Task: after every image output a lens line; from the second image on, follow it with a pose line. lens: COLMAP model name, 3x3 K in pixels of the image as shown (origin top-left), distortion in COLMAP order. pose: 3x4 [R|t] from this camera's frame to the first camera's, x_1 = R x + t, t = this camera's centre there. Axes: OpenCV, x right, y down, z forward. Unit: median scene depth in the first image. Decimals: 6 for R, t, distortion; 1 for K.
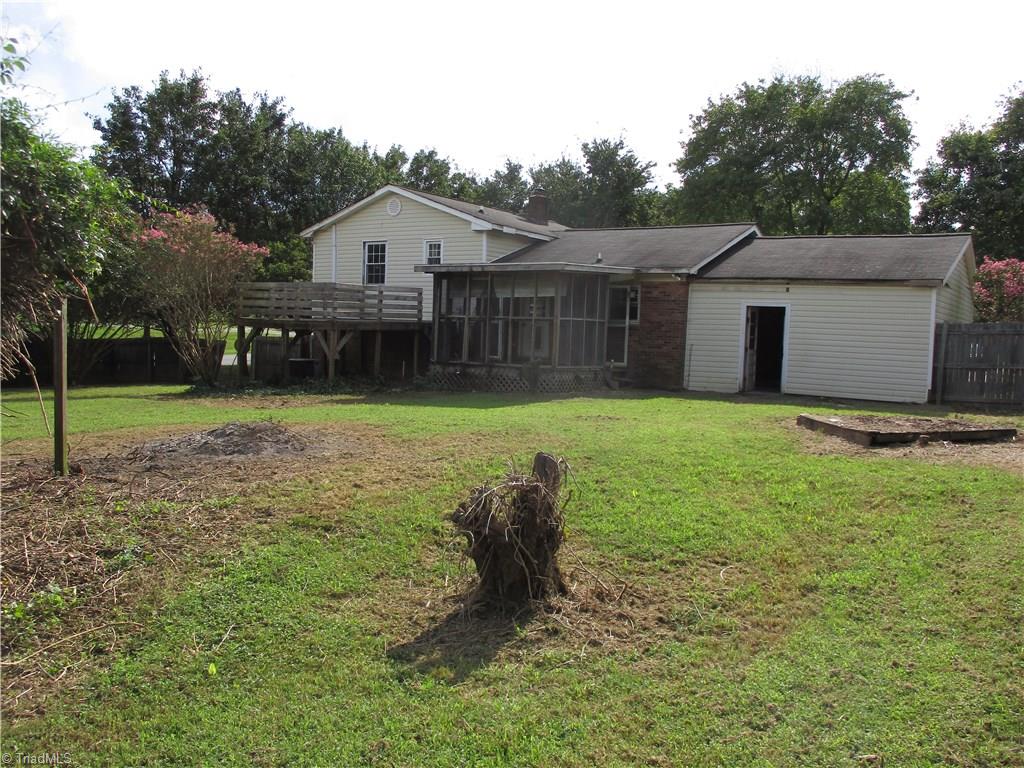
lens RADIAL K [[859.8, 0, 509.3], [0, 859.8, 368.8], [0, 0, 1]] dist [-0.029045, 0.019950]
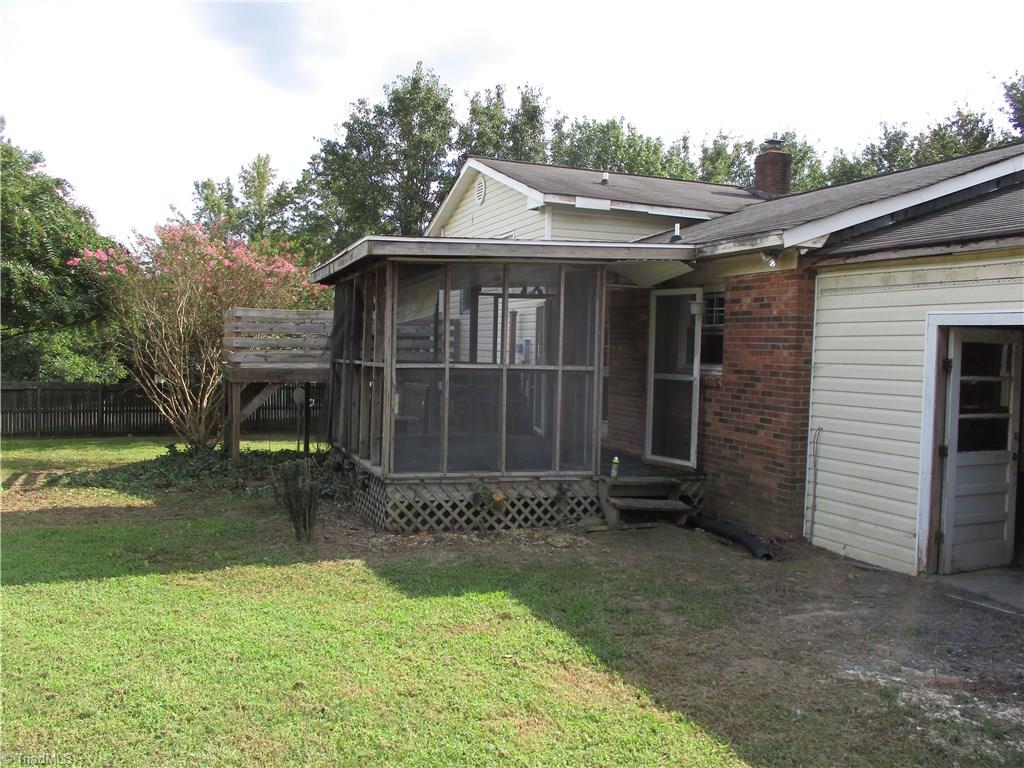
lens RADIAL K [[859.8, 0, 509.3], [0, 859.8, 368.8], [0, 0, 1]] dist [-0.029045, 0.019950]
pose [[0.820125, 0.001130, -0.572183, 0.258556], [-0.026054, 0.999035, -0.035371, -0.030823], [0.571590, 0.043916, 0.819363, 0.484938]]
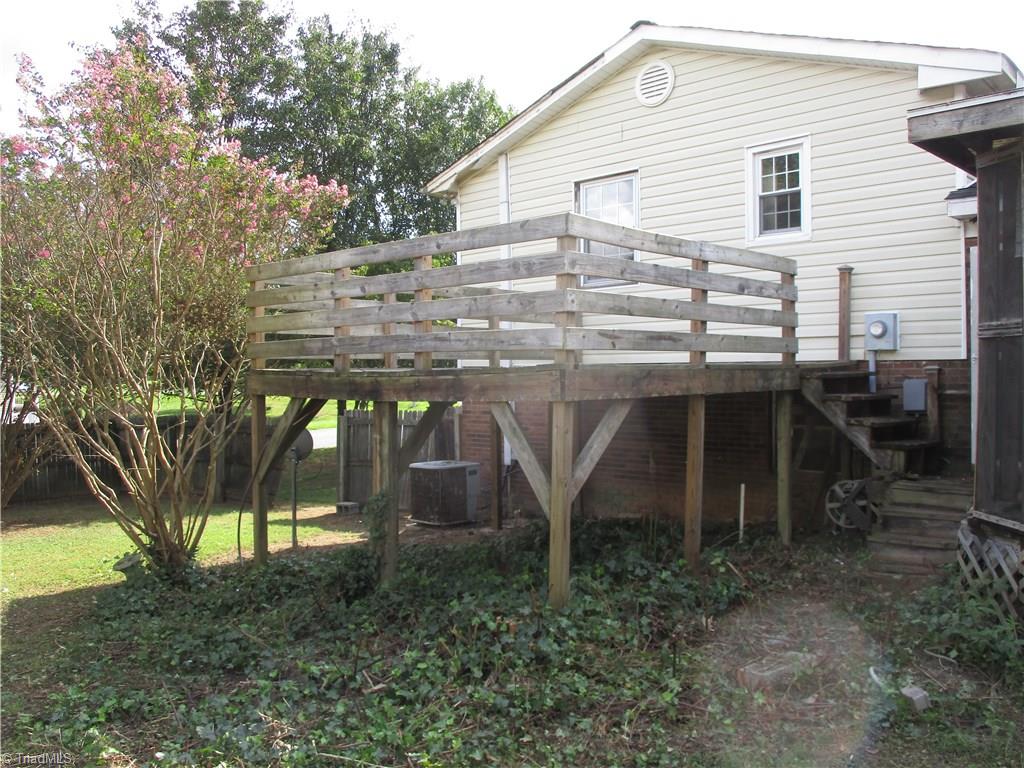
lens RADIAL K [[859.8, 0, 509.3], [0, 859.8, 368.8], [0, 0, 1]] dist [-0.029045, 0.019950]
pose [[0.988768, -0.037249, -0.144744, -0.148531], [0.028237, 0.997562, -0.063826, -0.031634], [0.146768, 0.059022, 0.987408, 0.603036]]
